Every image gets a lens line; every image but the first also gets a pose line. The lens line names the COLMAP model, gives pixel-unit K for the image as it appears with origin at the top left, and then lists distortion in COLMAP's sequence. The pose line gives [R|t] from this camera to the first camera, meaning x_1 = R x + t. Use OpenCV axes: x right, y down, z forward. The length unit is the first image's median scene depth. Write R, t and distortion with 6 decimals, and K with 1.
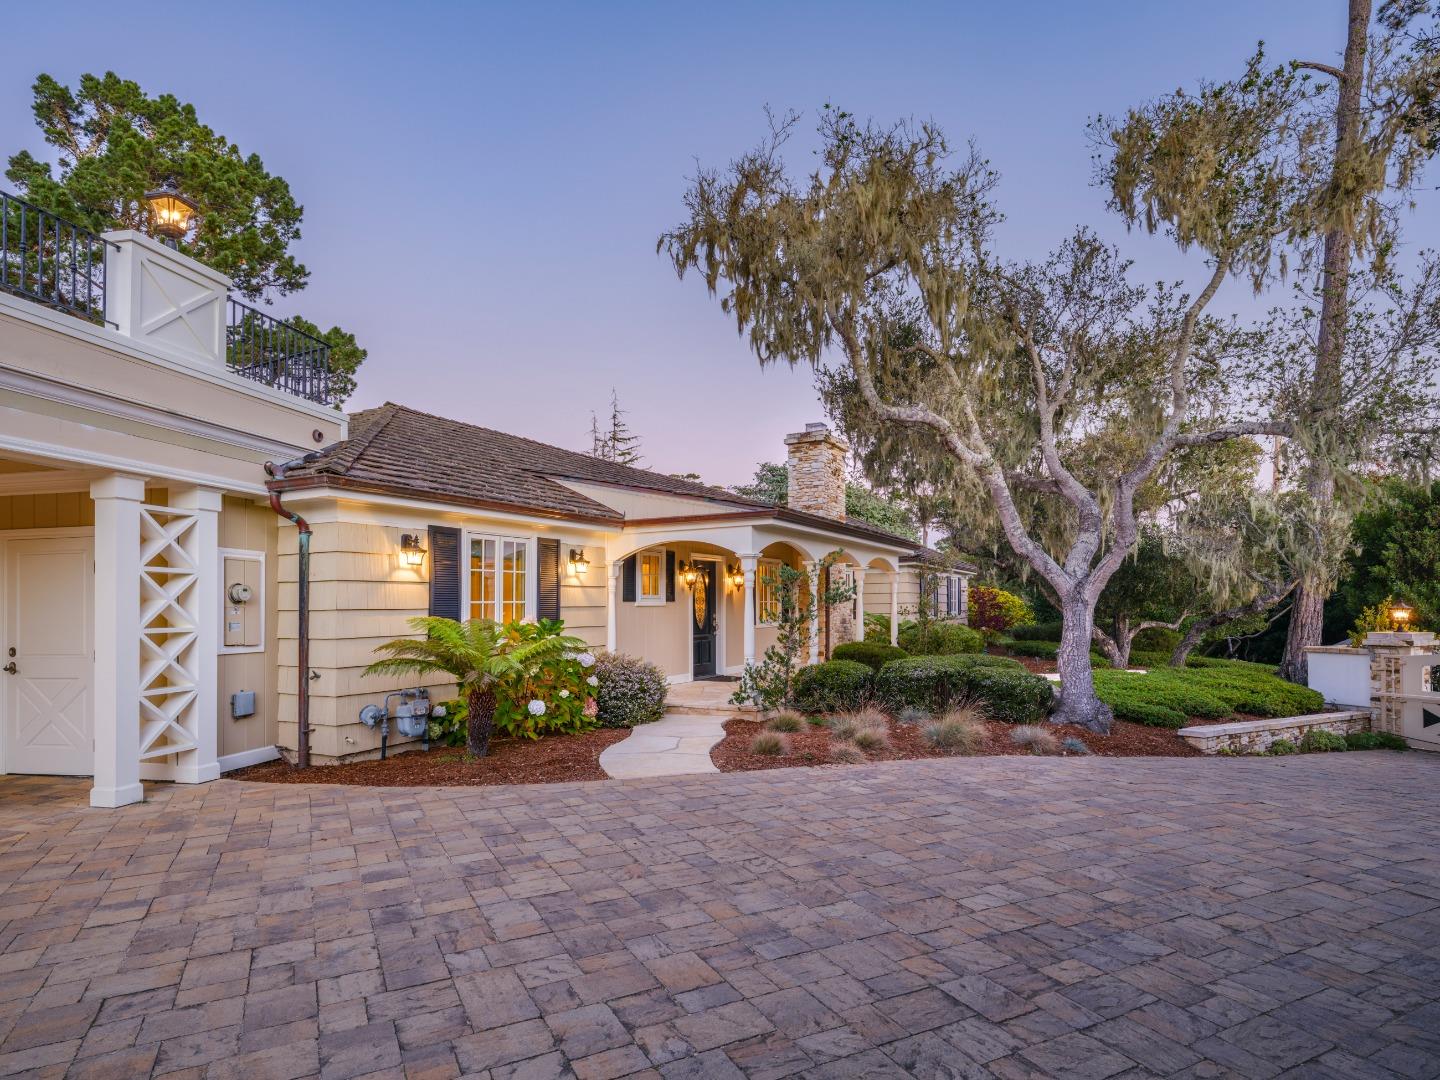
lens RADIAL K [[720.7, 0, 719.2], [0, 720.7, 607.7], [0, 0, 1]] dist [0.002033, -0.001457]
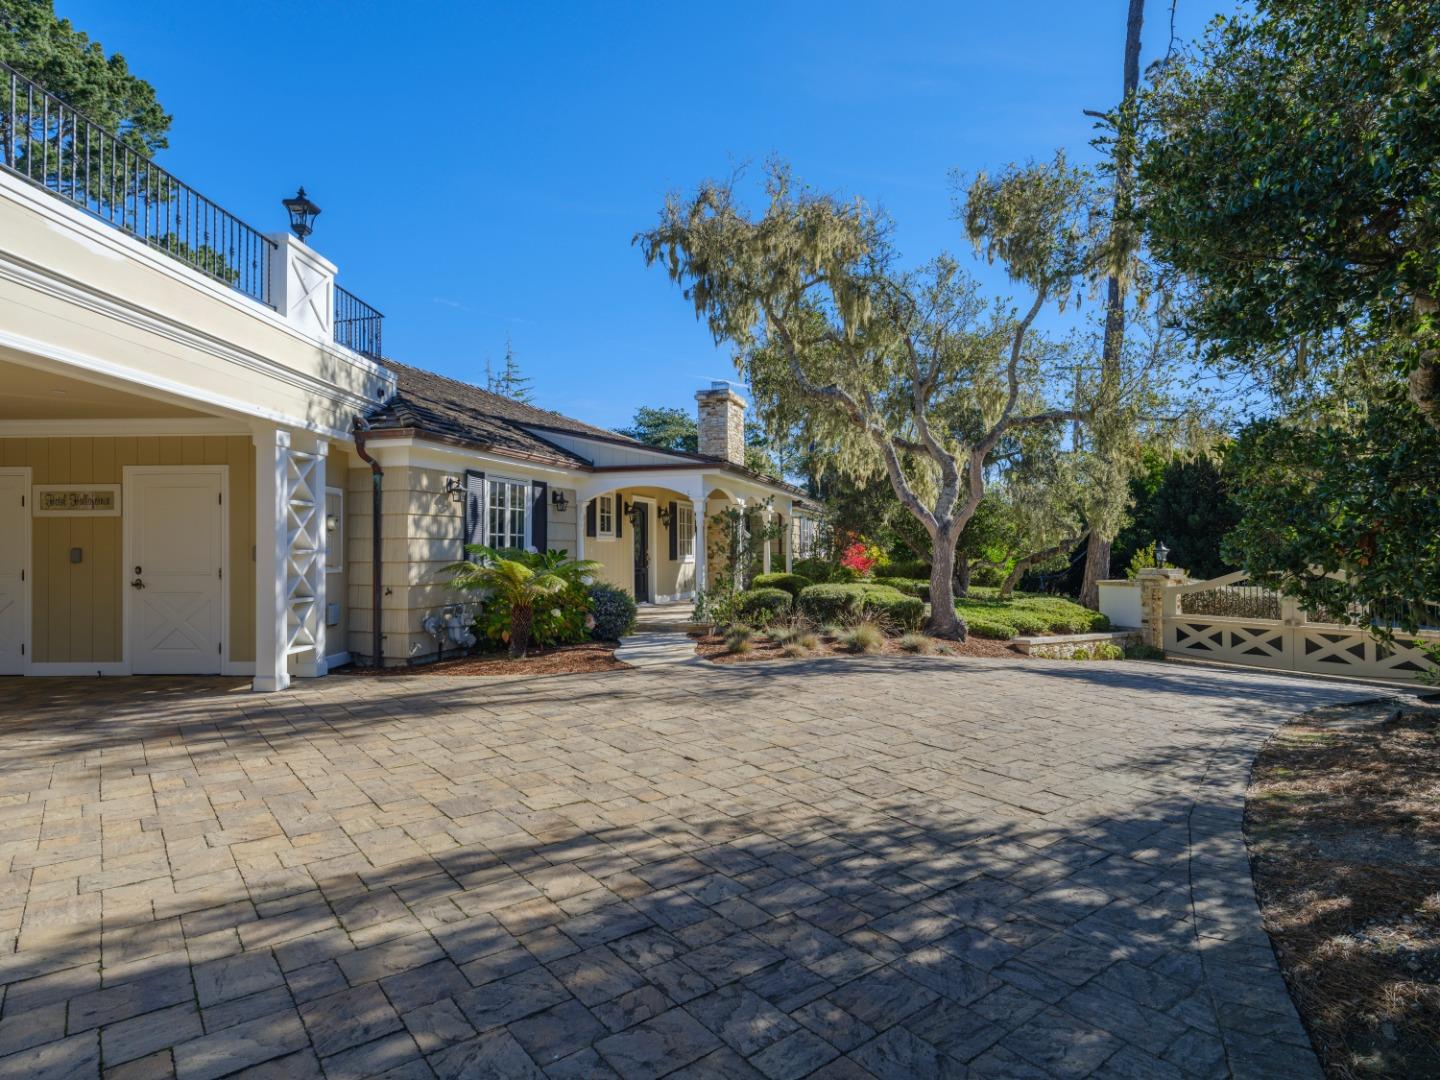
lens RADIAL K [[793.0, 0, 718.8], [0, 793.0, 530.5], [0, 0, 1]] dist [0.003092, -0.001100]
pose [[0.972582, 0.012091, 0.232247, -0.210810], [-0.005290, 0.999539, -0.029885, 0.017784], [-0.232501, 0.027837, 0.972198, -0.270501]]
